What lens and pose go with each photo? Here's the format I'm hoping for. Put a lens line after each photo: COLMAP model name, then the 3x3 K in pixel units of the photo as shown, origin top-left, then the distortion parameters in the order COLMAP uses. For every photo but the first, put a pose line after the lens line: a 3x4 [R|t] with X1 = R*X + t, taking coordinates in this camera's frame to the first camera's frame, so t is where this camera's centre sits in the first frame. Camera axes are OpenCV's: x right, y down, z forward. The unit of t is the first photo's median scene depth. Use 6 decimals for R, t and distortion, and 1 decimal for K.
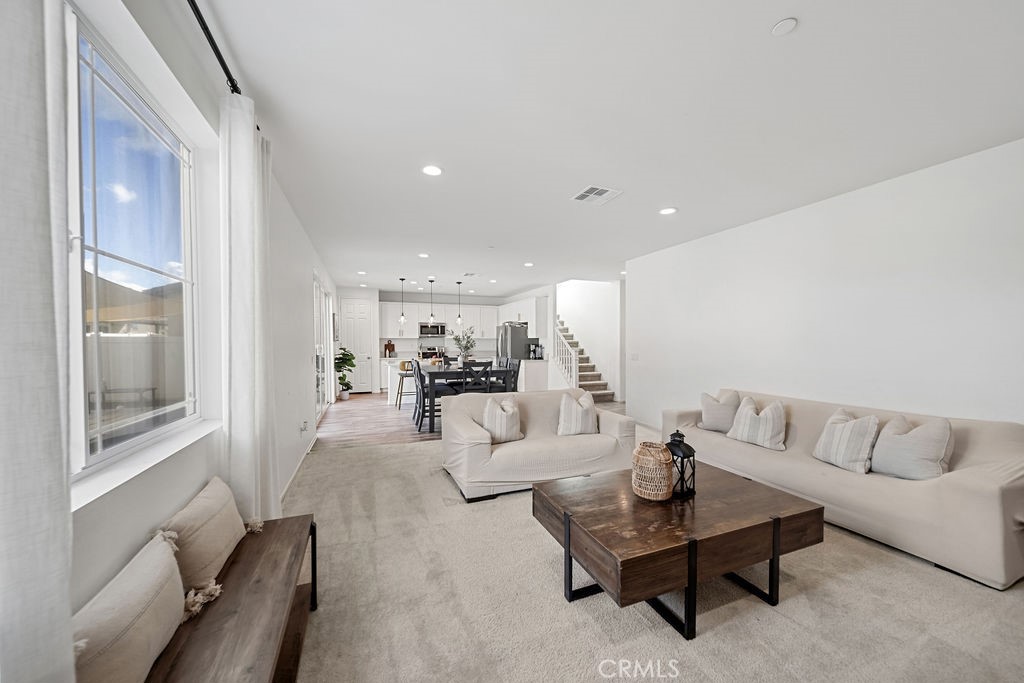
lens RADIAL K [[356.9, 0, 514.8], [0, 356.9, 322.0], [0, 0, 1]] dist [-0.001889, -0.000361]
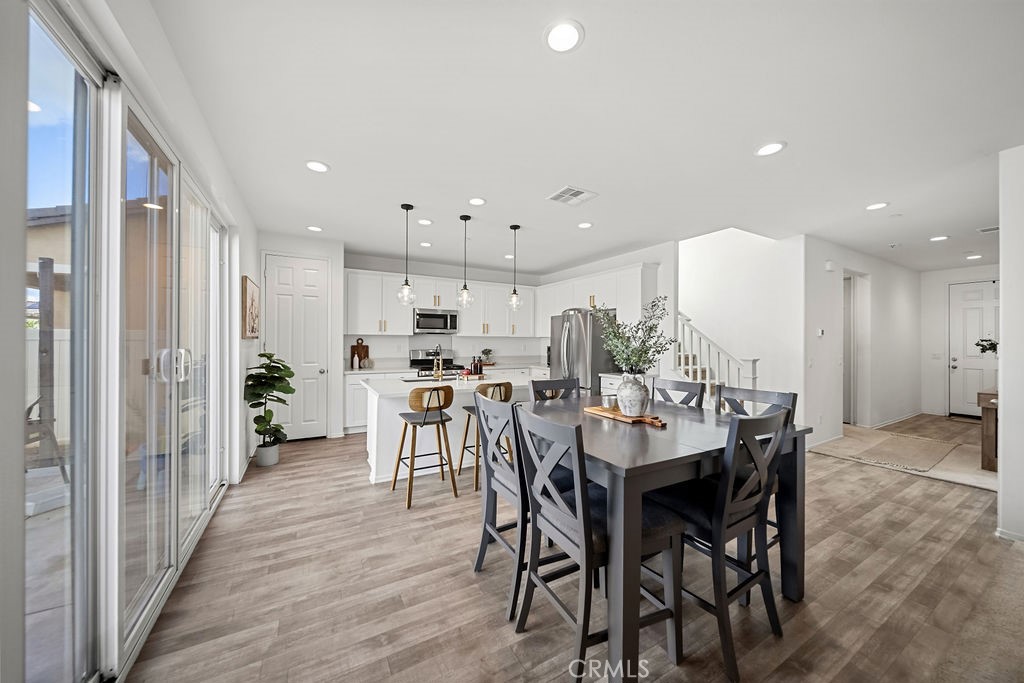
lens RADIAL K [[356.9, 0, 514.8], [0, 356.9, 322.0], [0, 0, 1]] dist [-0.001889, -0.000361]
pose [[0.991280, 0.015462, 0.130860, -0.207095], [-0.015414, 0.999880, -0.001377, 0.025345], [-0.130866, -0.000652, 0.991400, 0.463641]]
